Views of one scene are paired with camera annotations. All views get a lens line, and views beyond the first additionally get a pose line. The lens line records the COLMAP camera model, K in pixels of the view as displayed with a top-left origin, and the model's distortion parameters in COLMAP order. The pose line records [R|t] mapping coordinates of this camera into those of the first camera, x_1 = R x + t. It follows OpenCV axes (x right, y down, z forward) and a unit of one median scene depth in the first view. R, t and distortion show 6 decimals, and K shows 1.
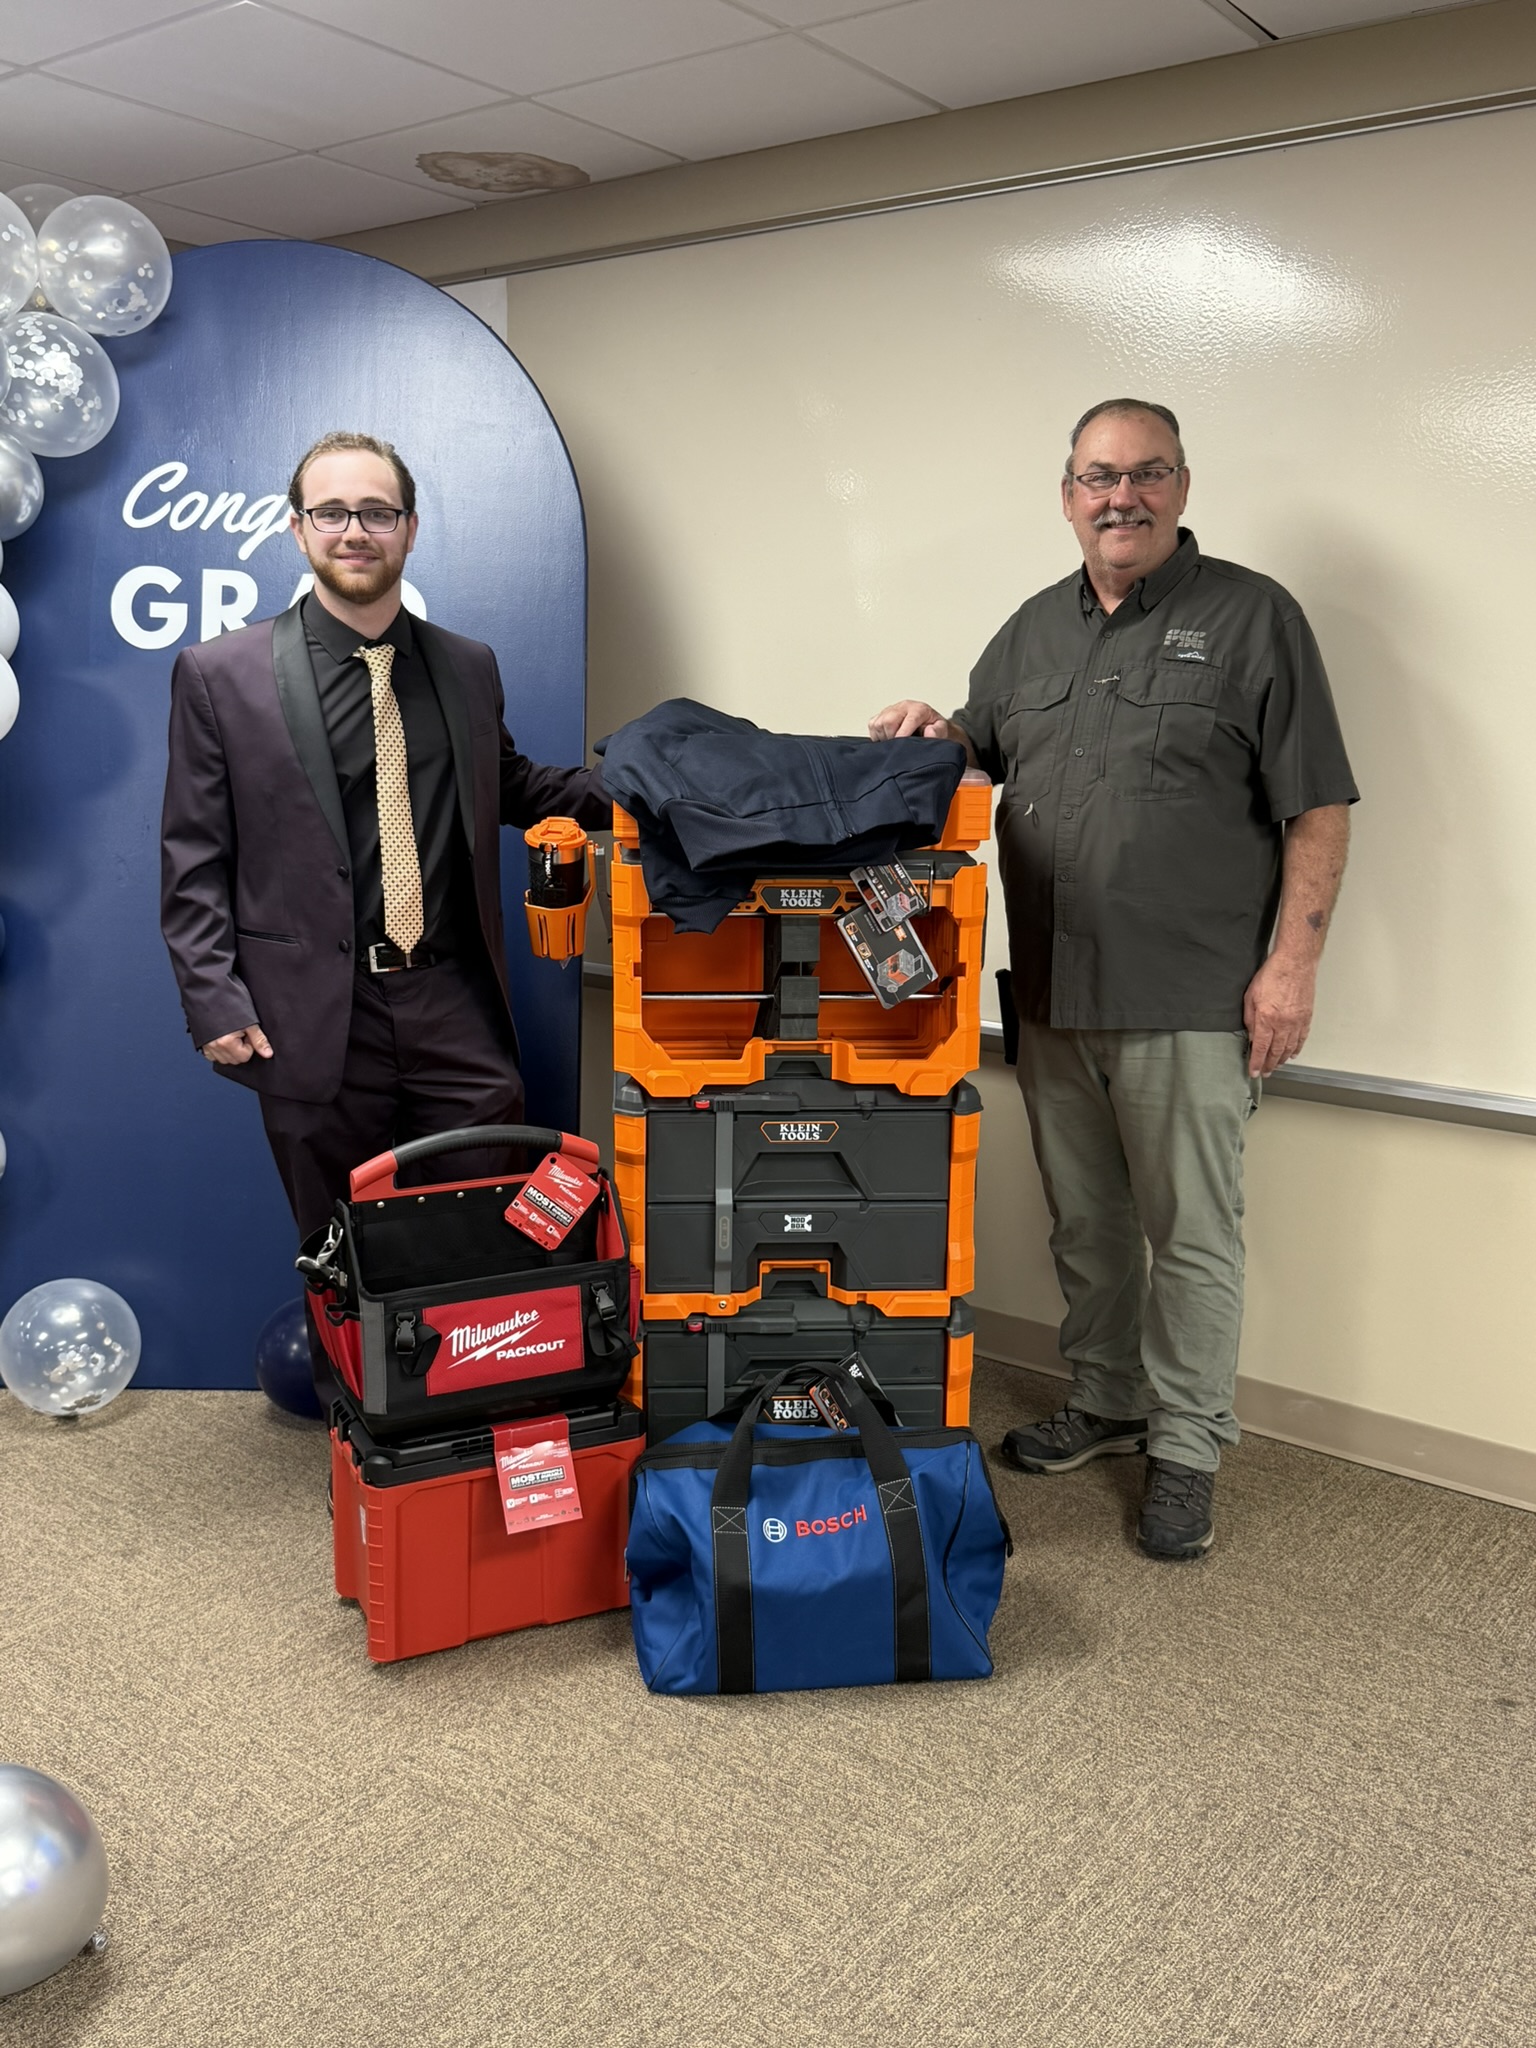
lens RADIAL K [[1785.4, 0, 754.5], [0, 1785.4, 1036.7], [0, 0, 1]] dist [0.058732, -0.102104]
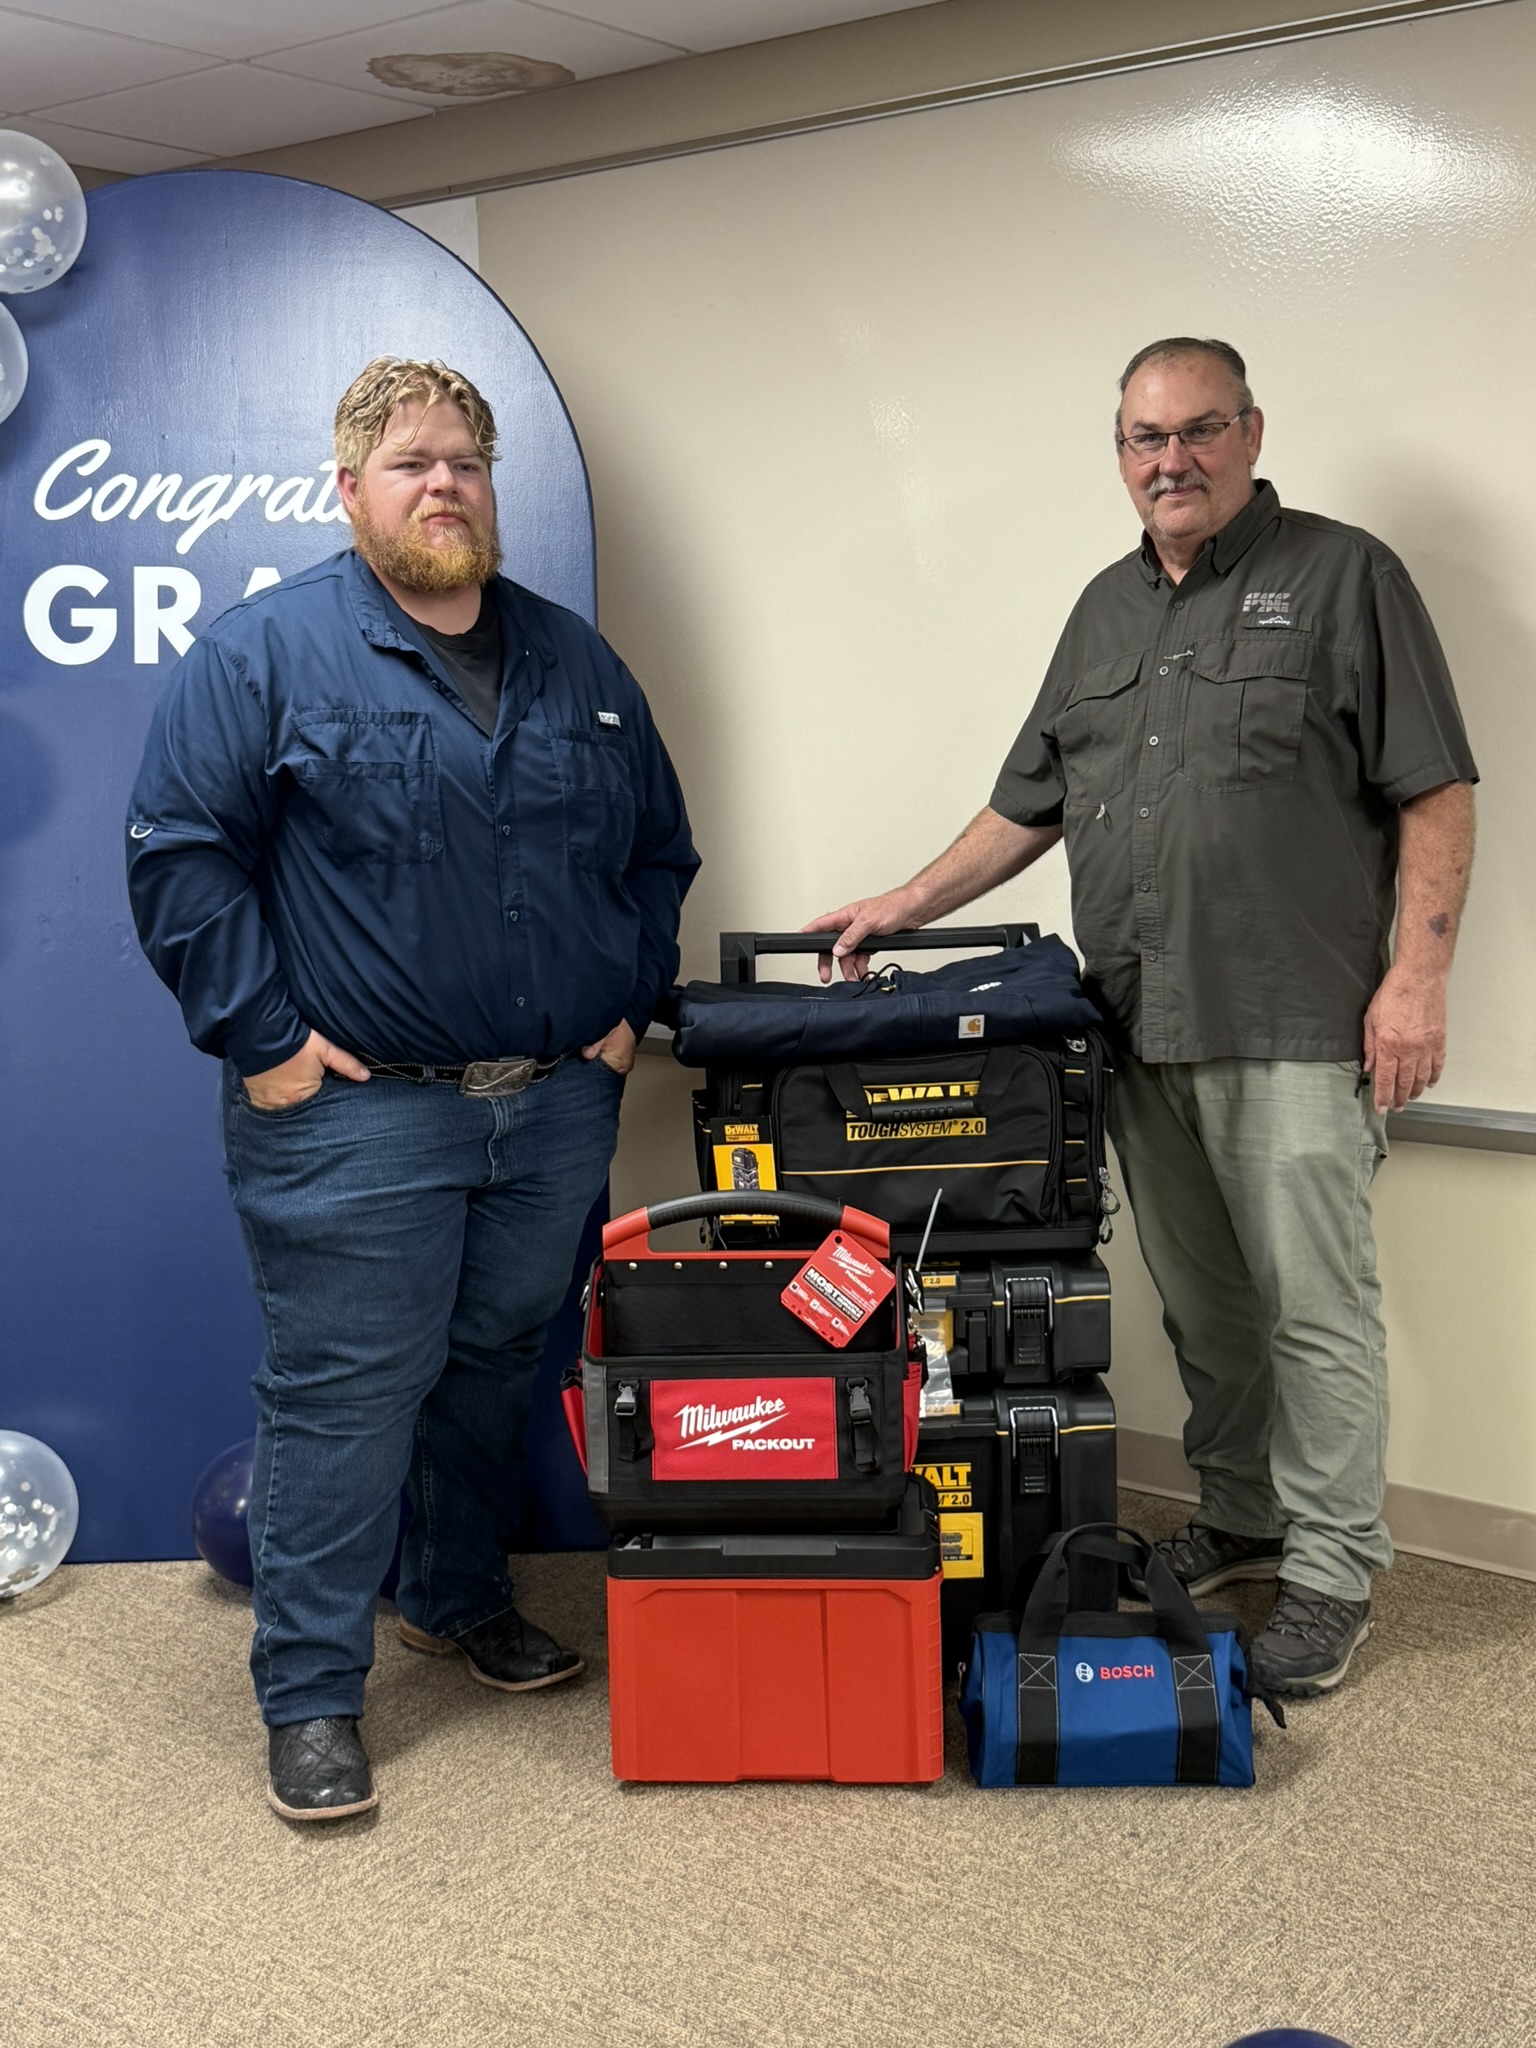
lens RADIAL K [[2330.7, 0, 764.2], [0, 2330.7, 1030.9], [0, 0, 1]] dist [0.157124, -0.330771]
pose [[0.999182, -0.040252, -0.003825, -0.026220], [0.040090, 0.998554, -0.035815, 0.006863], [0.005261, 0.035632, 0.999351, -0.109655]]
